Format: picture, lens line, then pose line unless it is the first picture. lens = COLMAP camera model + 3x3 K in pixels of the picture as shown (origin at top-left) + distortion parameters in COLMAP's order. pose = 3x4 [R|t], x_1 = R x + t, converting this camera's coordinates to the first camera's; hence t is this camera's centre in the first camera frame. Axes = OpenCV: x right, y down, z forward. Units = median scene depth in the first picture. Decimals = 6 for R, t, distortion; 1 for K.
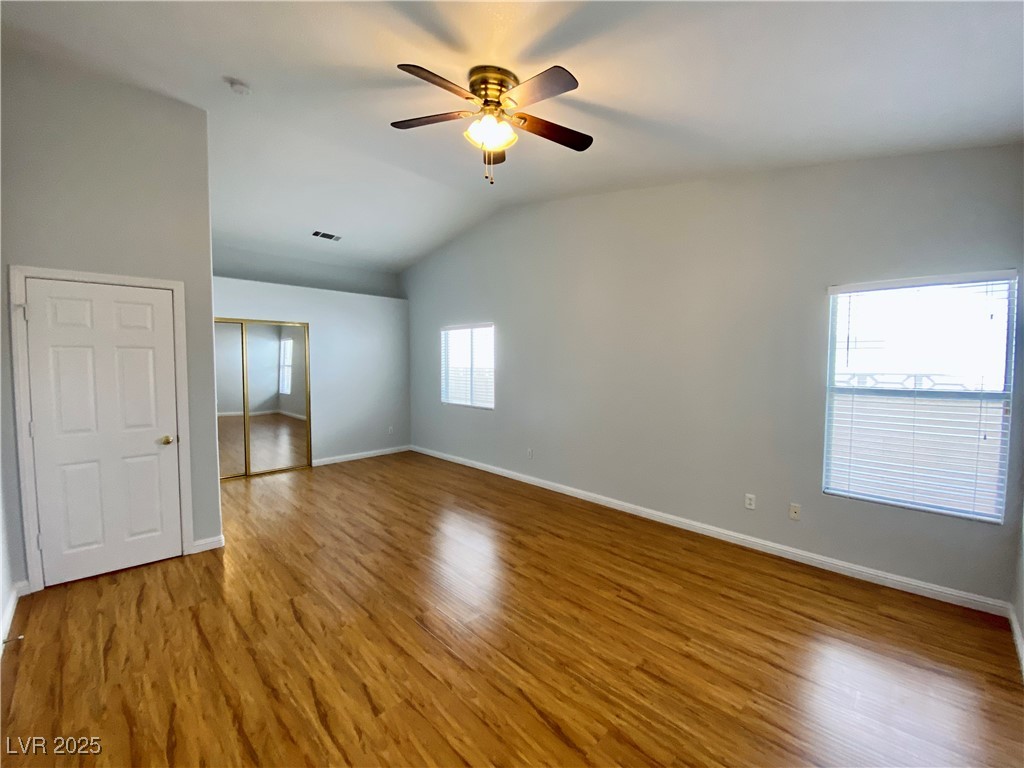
lens RADIAL K [[421.5, 0, 511.9], [0, 421.5, 382.3], [0, 0, 1]] dist [-0.003814, -0.005964]
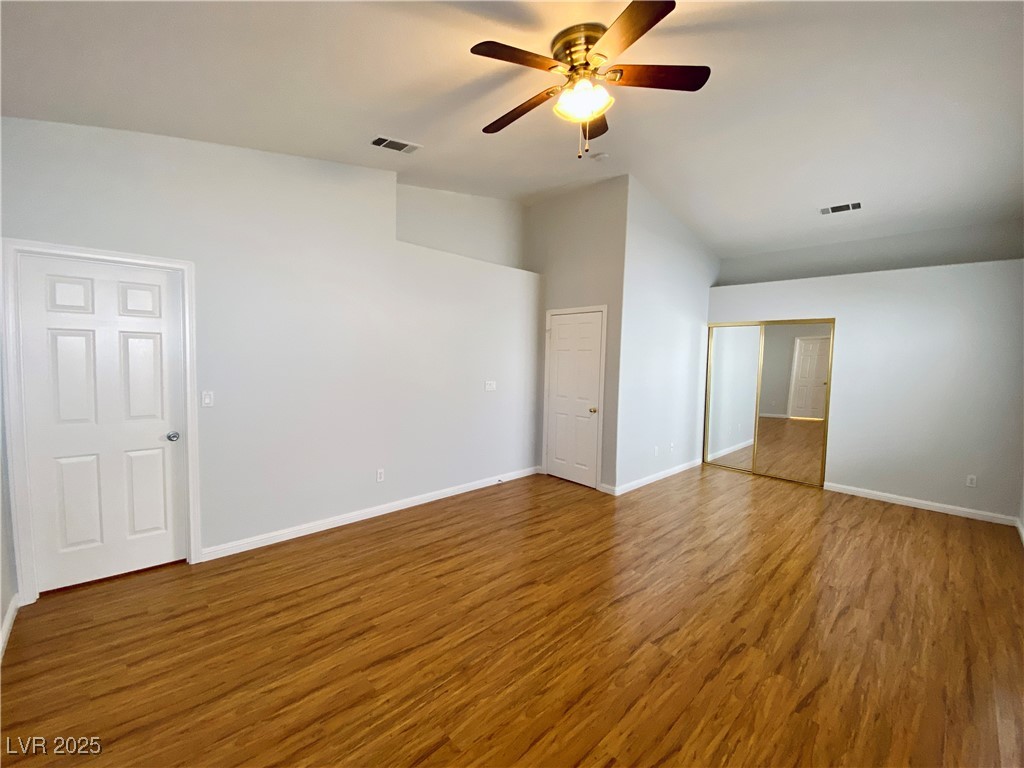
lens RADIAL K [[421.5, 0, 511.0], [0, 421.5, 383.2], [0, 0, 1]] dist [-0.003814, -0.005964]
pose [[-0.019714, 0.068527, -0.997454, 1.018019], [-0.078642, 0.994451, 0.069875, -0.055214], [0.996708, 0.079819, -0.014216, 1.052524]]
